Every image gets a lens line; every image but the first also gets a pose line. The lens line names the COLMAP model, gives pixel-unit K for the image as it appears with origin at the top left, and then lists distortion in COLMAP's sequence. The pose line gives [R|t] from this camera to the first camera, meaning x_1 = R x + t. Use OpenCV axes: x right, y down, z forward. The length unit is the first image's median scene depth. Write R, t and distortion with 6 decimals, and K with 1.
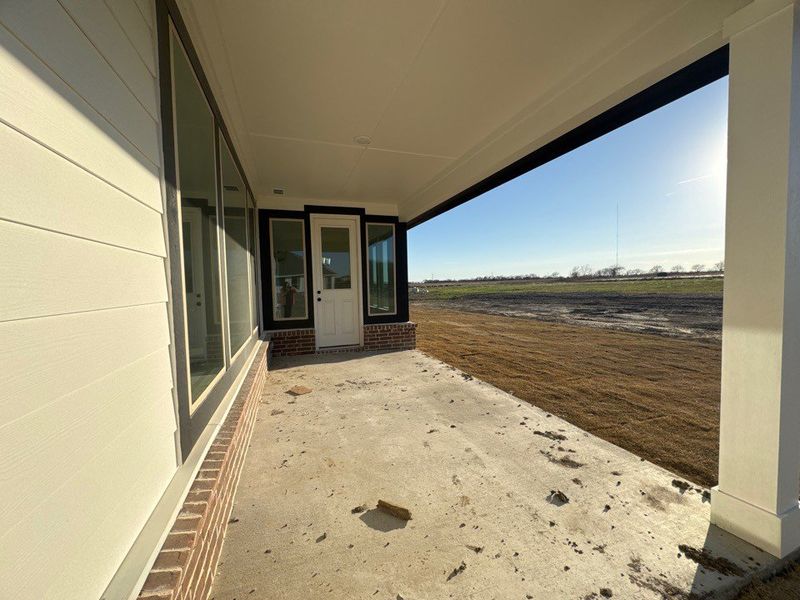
lens RADIAL K [[322.3, 0, 400.0], [0, 322.3, 300.0], [0, 0, 1]] dist [-0.000646, 0.000130]
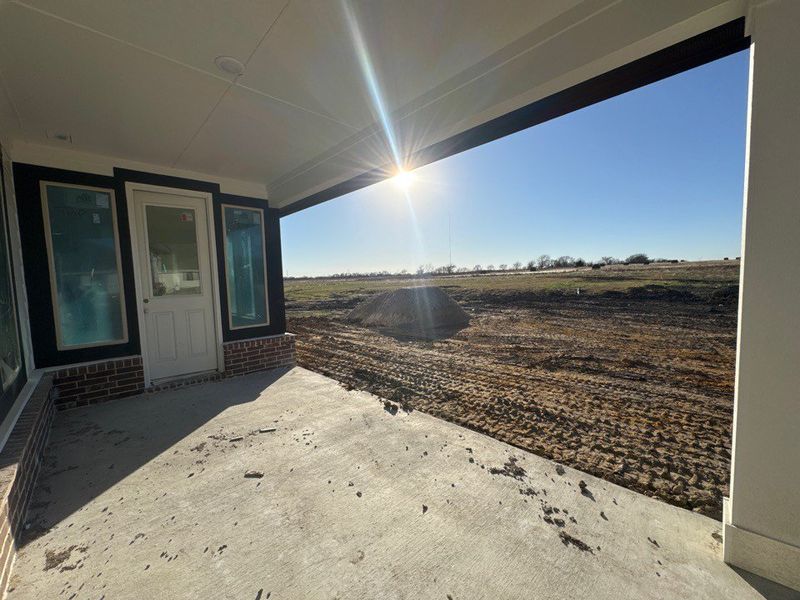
lens RADIAL K [[322.3, 0, 400.0], [0, 322.3, 300.0], [0, 0, 1]] dist [-0.000646, 0.000130]
pose [[0.905818, -0.034788, 0.422236, -0.053632], [0.030910, 0.999394, 0.016030, -0.019624], [-0.422537, -0.001469, 0.906344, 0.156332]]
